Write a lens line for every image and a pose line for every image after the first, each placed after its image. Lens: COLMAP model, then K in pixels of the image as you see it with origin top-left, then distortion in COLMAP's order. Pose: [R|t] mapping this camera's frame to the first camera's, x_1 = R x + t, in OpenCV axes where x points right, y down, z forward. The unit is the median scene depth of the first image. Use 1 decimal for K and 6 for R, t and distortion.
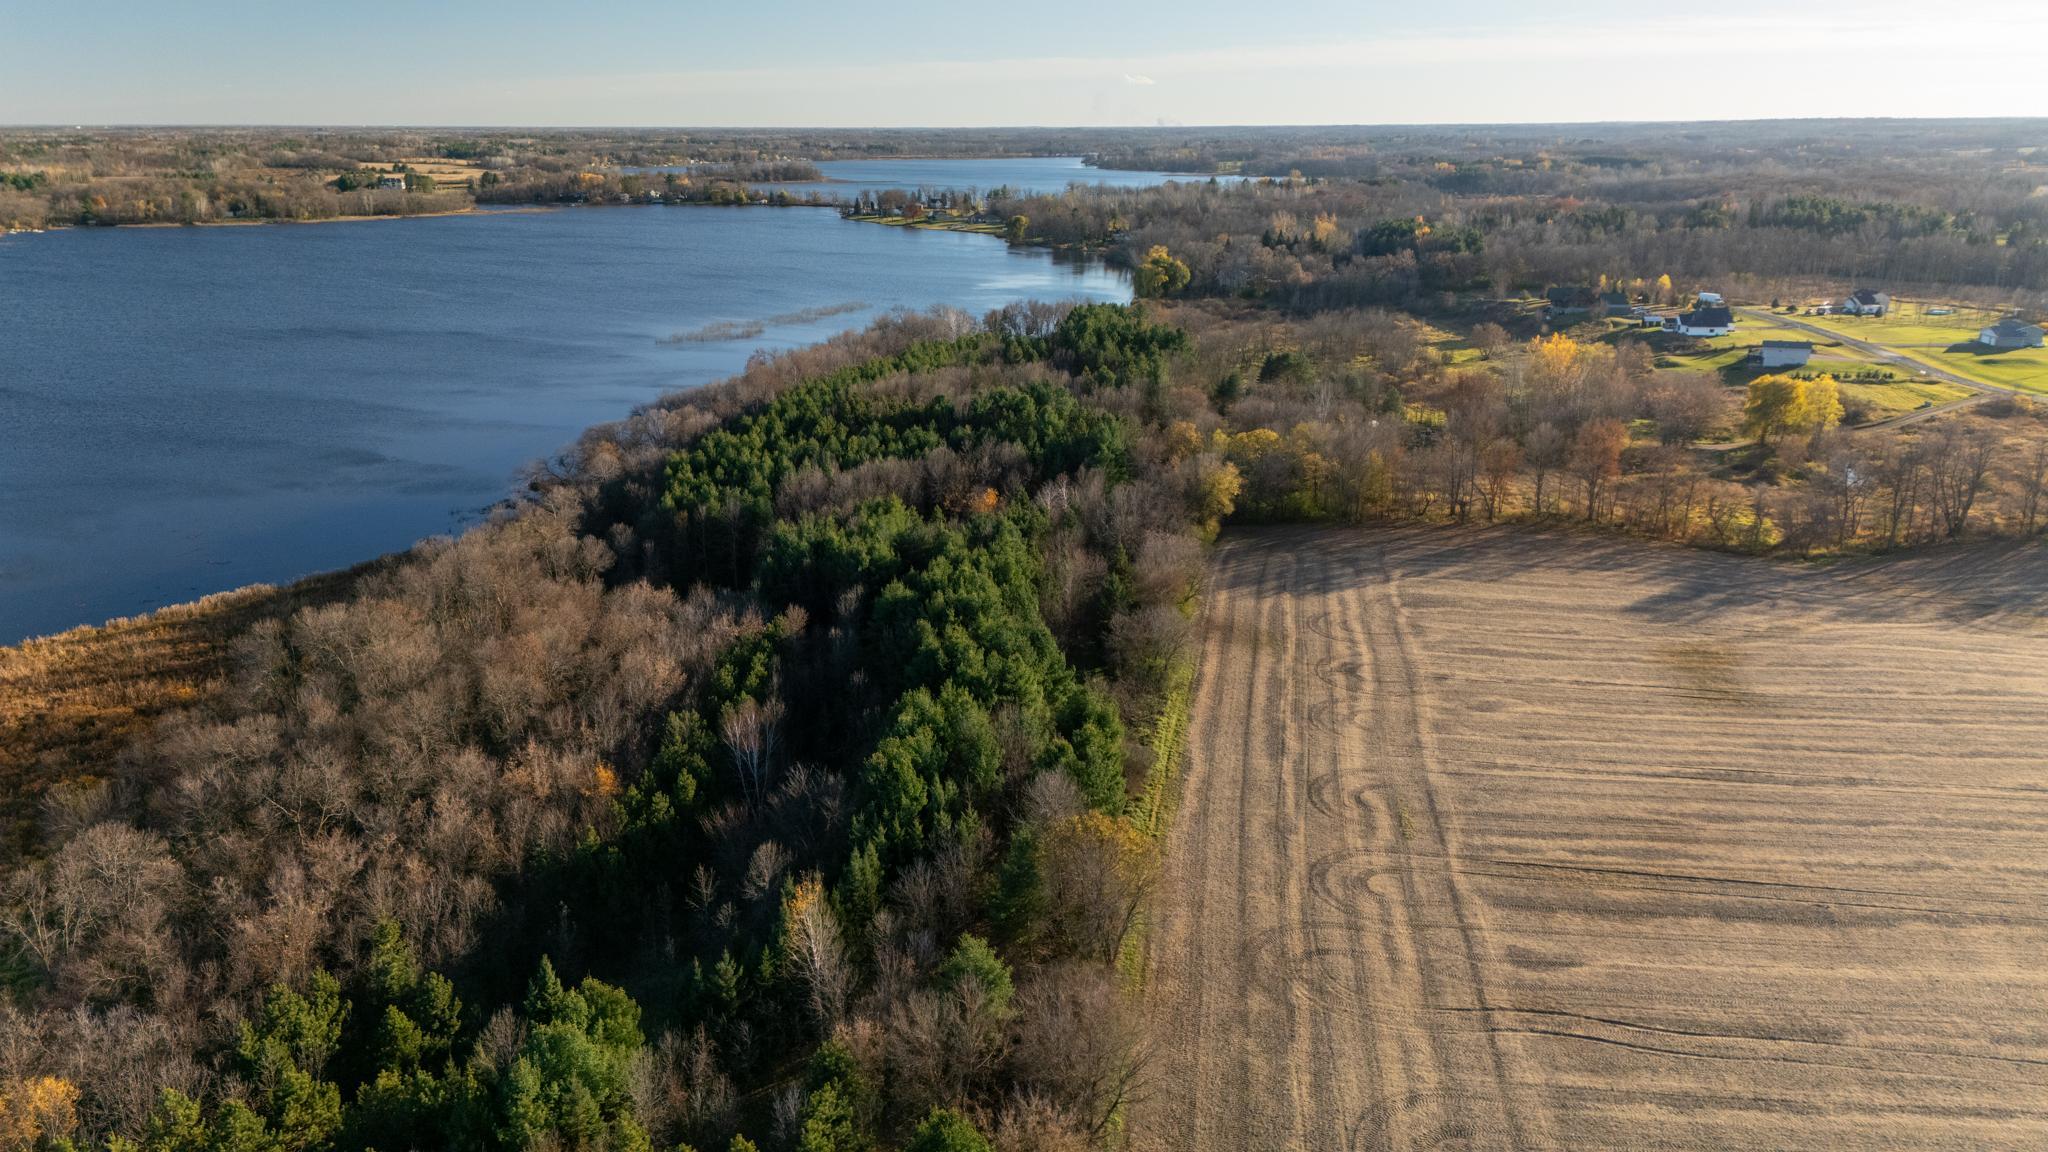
lens RADIAL K [[1495.1, 0, 1031.7], [0, 1495.1, 586.8], [0, 0, 1]] dist [0.090336, -0.086159]
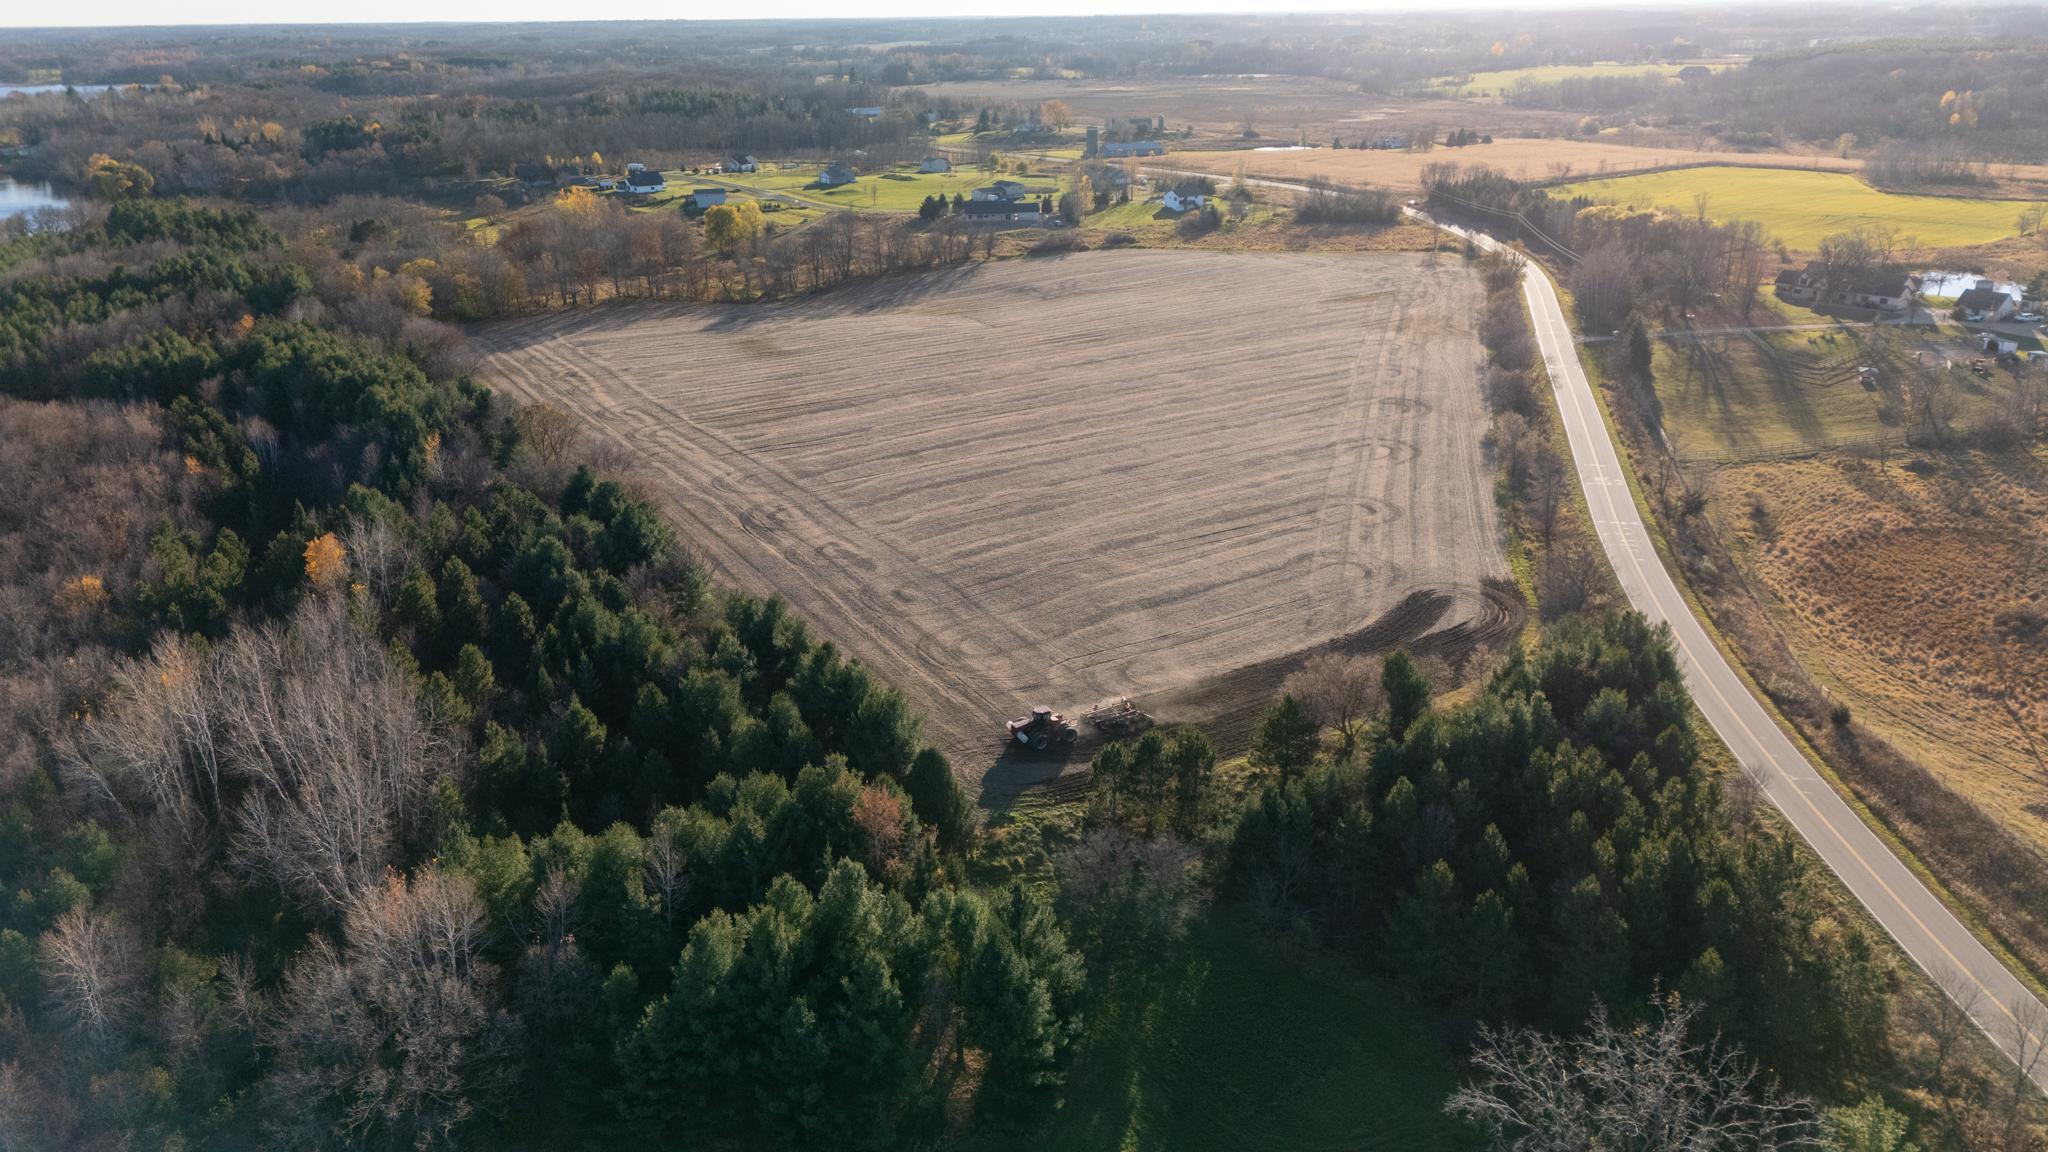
lens RADIAL K [[1505.7, 0, 1024.0], [0, 1505.7, 576.0], [0, 0, 1]] dist [0.086408, -0.072739]
pose [[0.763343, -0.236359, 0.601200, -0.185636], [0.206145, 0.971129, 0.120052, 0.068646], [-0.612219, 0.032293, 0.790029, -0.245123]]
